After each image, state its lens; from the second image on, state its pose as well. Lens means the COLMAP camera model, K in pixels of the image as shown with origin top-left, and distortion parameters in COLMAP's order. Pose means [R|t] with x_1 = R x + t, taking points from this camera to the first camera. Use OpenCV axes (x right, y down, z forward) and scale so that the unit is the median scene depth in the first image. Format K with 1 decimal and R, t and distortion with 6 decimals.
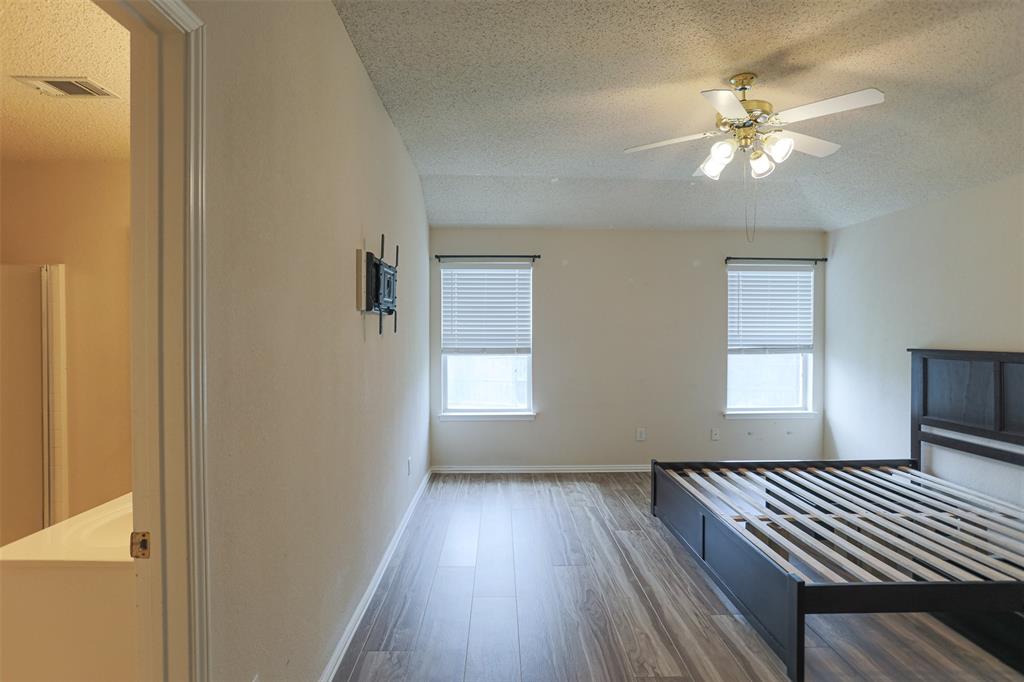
lens RADIAL K [[517.9, 0, 515.0], [0, 517.9, 342.0], [0, 0, 1]] dist [-0.058021, 0.032106]
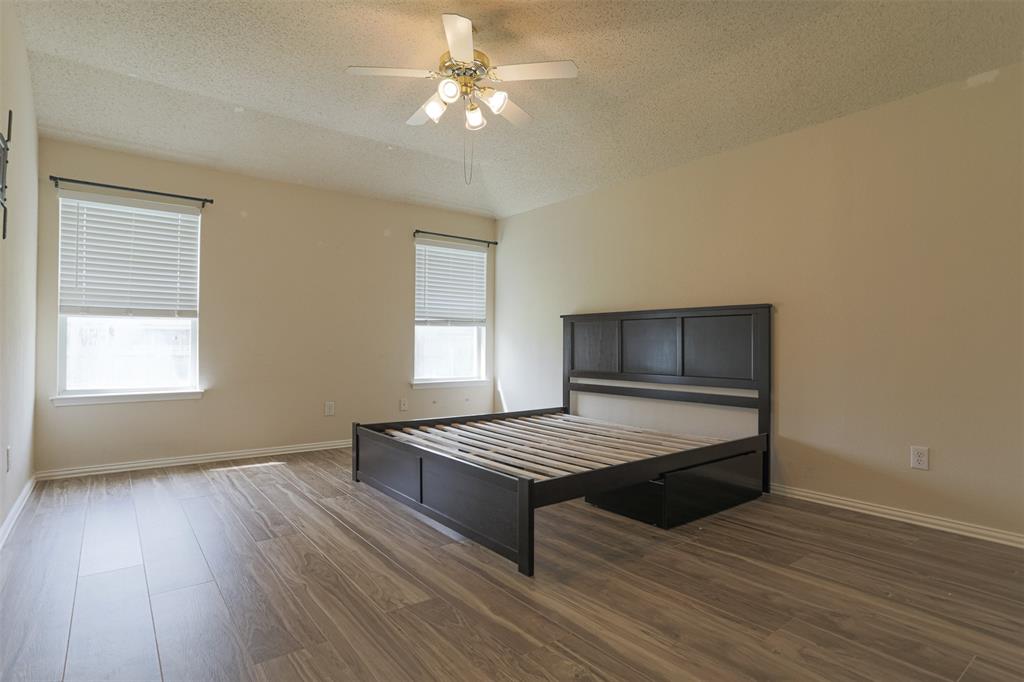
lens RADIAL K [[525.6, 0, 508.8], [0, 525.6, 339.7], [0, 0, 1]] dist [-0.064423, 0.036618]
pose [[0.806412, 0.009439, 0.591278, -0.070584], [0.003566, 0.999777, -0.020824, 0.098396], [-0.591343, 0.018902, 0.806199, 0.058522]]
